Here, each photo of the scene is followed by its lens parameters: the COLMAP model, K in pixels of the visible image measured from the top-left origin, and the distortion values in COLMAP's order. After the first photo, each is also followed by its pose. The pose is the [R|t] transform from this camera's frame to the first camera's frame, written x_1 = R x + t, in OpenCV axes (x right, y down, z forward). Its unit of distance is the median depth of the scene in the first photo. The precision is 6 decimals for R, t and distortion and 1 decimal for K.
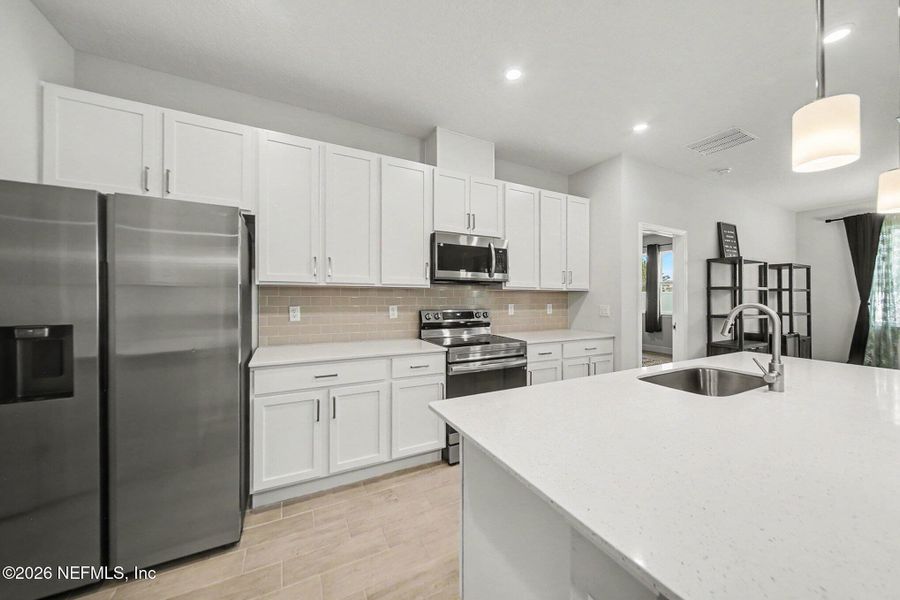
lens RADIAL K [[322.6, 0, 450.0], [0, 322.6, 300.0], [0, 0, 1]] dist [0.010868, 0.000067]
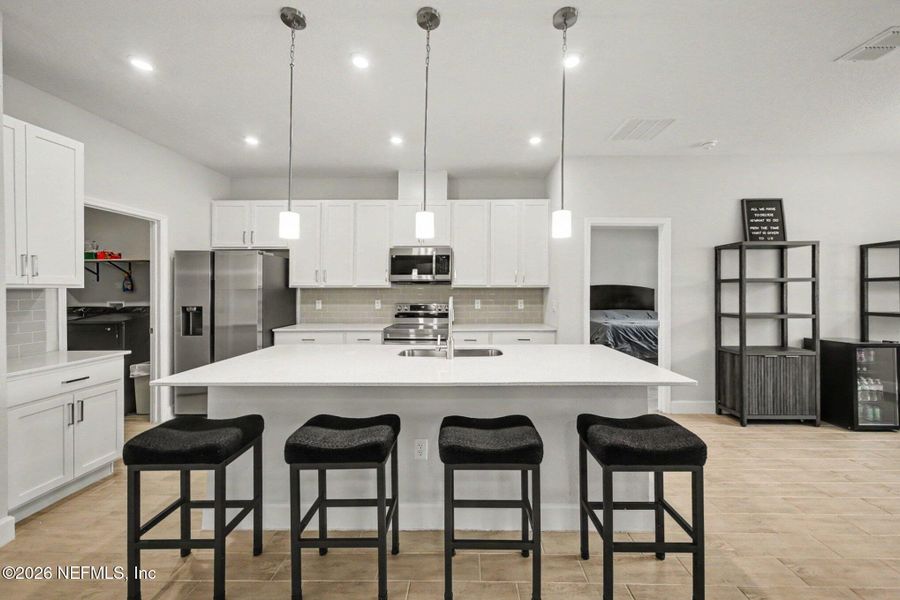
lens RADIAL K [[322.6, 0, 450.0], [0, 322.6, 300.0], [0, 0, 1]] dist [0.010868, 0.000067]
pose [[0.870503, 0.002989, -0.492153, 0.816218], [0.001541, 0.999960, 0.008798, 0.005098], [0.492160, -0.008417, 0.870464, -0.095256]]
